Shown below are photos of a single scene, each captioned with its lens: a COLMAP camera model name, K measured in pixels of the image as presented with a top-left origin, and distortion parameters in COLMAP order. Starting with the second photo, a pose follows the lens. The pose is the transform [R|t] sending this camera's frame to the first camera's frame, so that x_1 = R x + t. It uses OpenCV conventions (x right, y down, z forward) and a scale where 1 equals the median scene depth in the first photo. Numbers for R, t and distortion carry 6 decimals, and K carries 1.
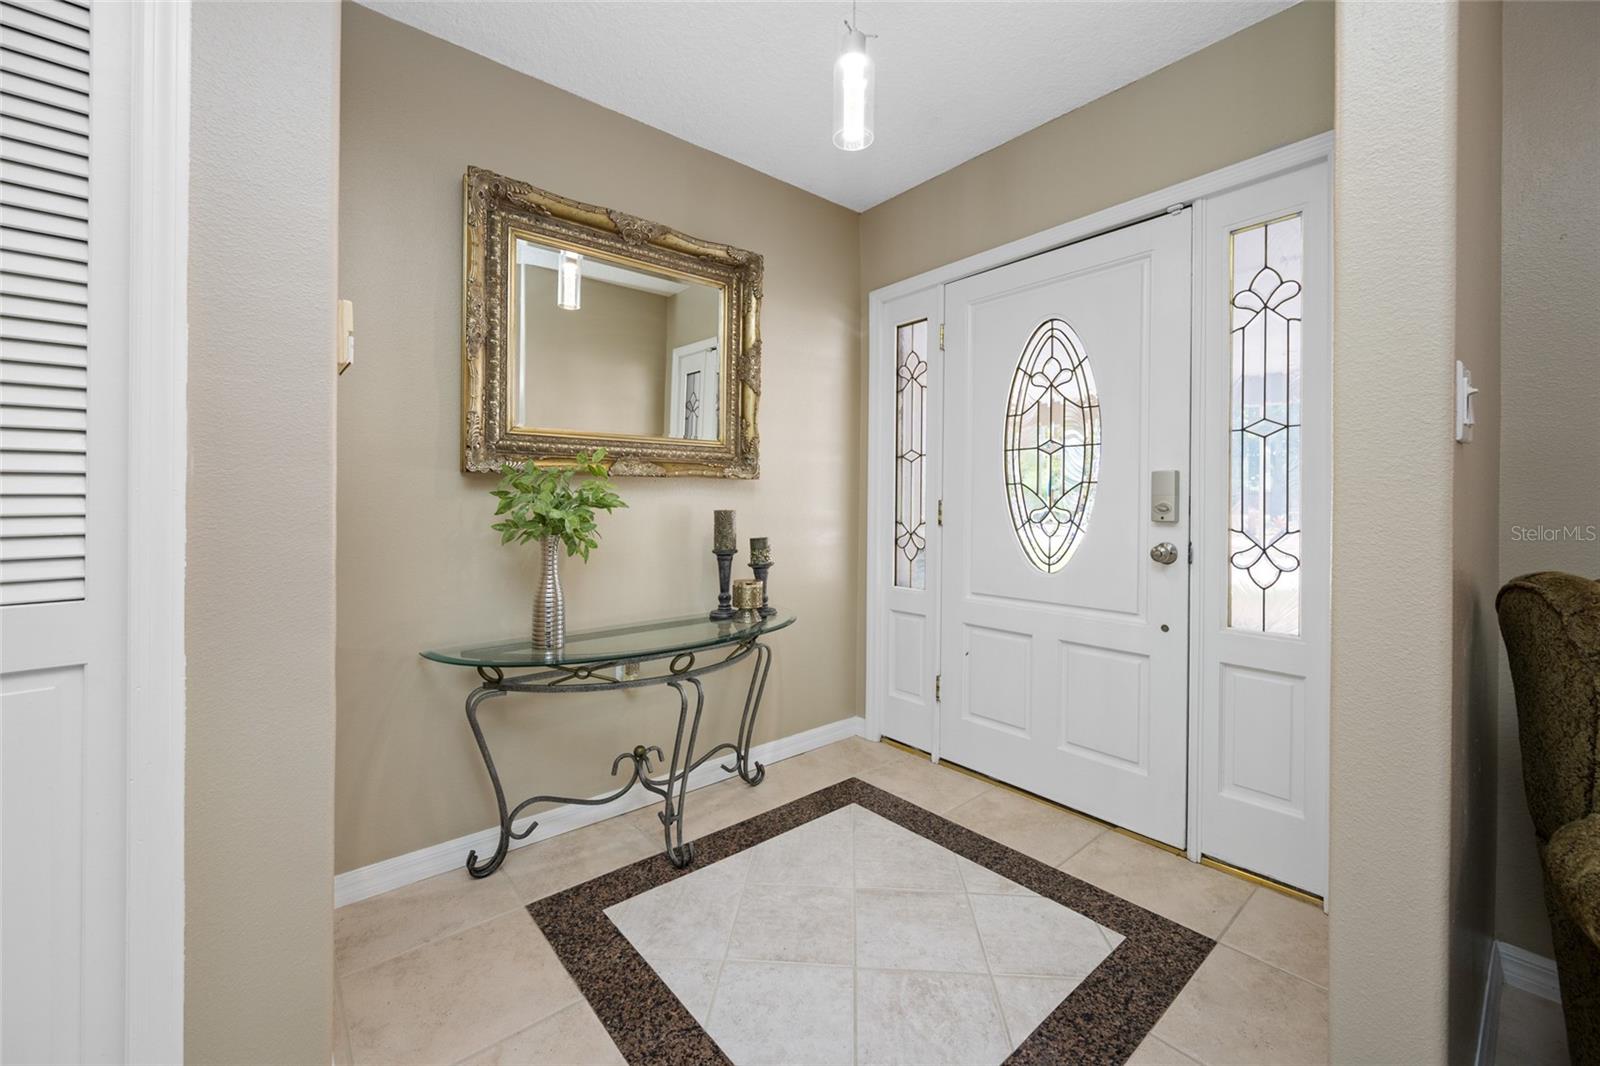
lens RADIAL K [[631.8, 0, 795.4], [0, 631.8, 521.7], [0, 0, 1]] dist [0.002139, 0.000574]
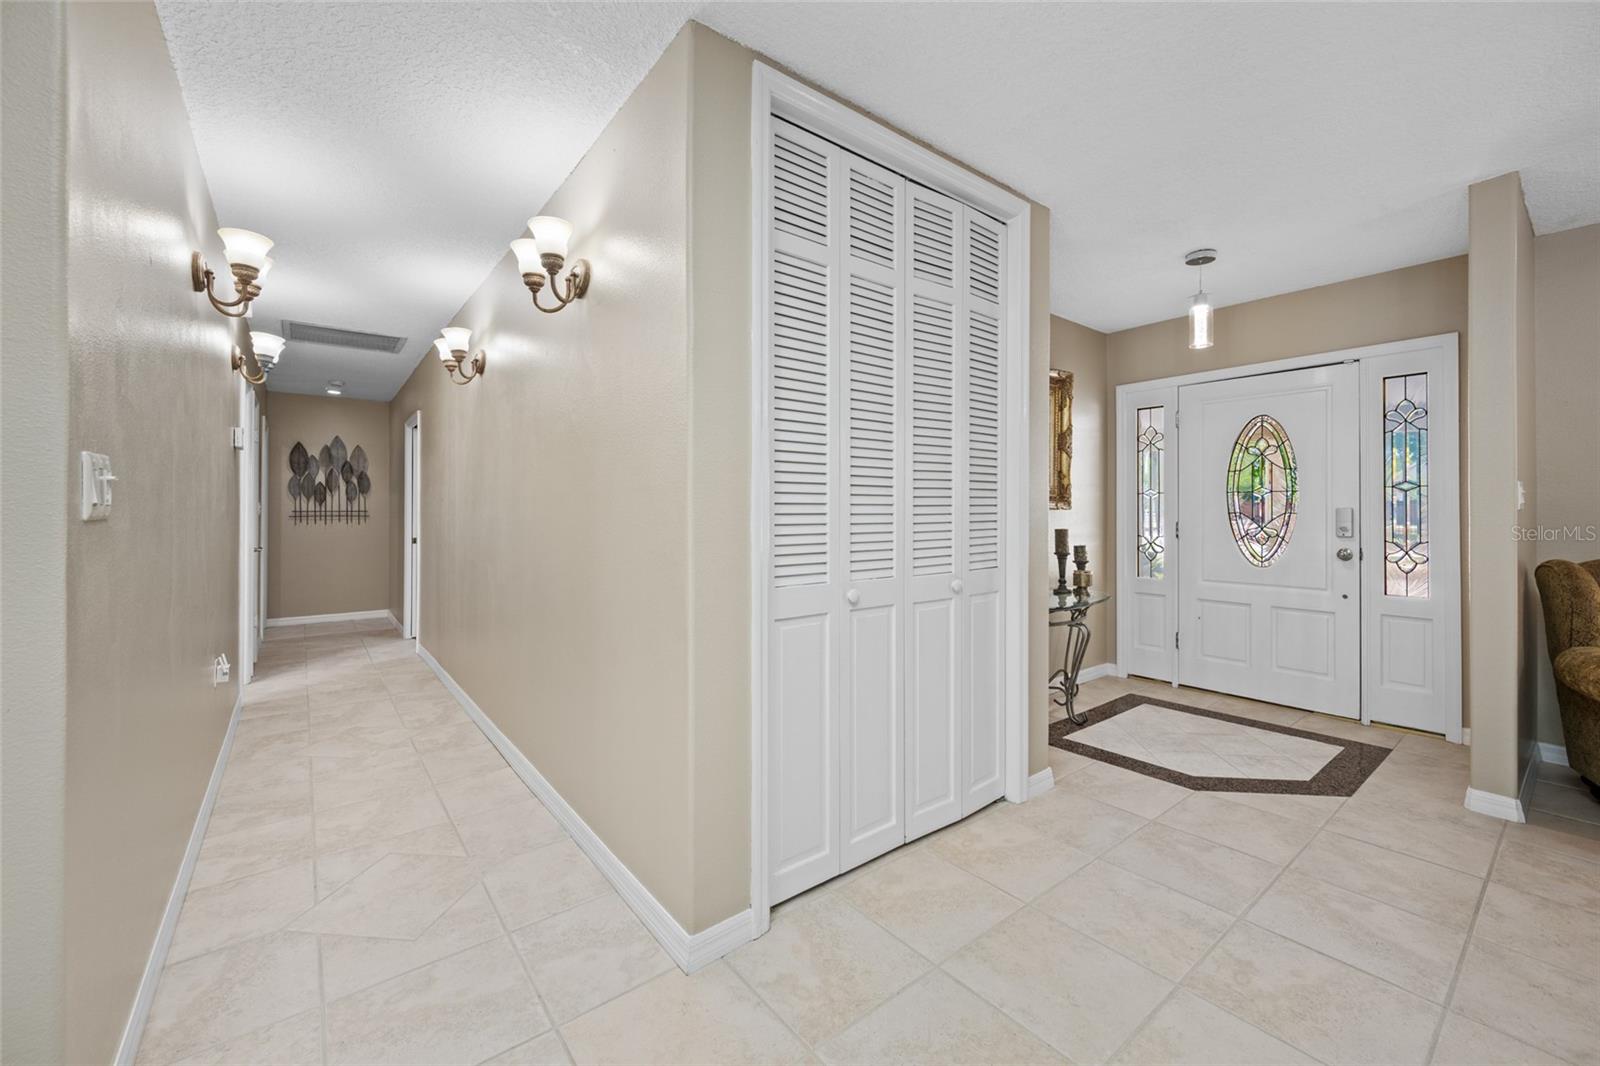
lens RADIAL K [[631.8, 0, 803.9], [0, 631.8, 522.8], [0, 0, 1]] dist [0.002139, 0.000574]
pose [[0.999655, -0.000154, -0.026278, -0.779747], [-0.000171, 0.999923, -0.012384, -0.014534], [0.026277, 0.012384, 0.999578, -0.719855]]
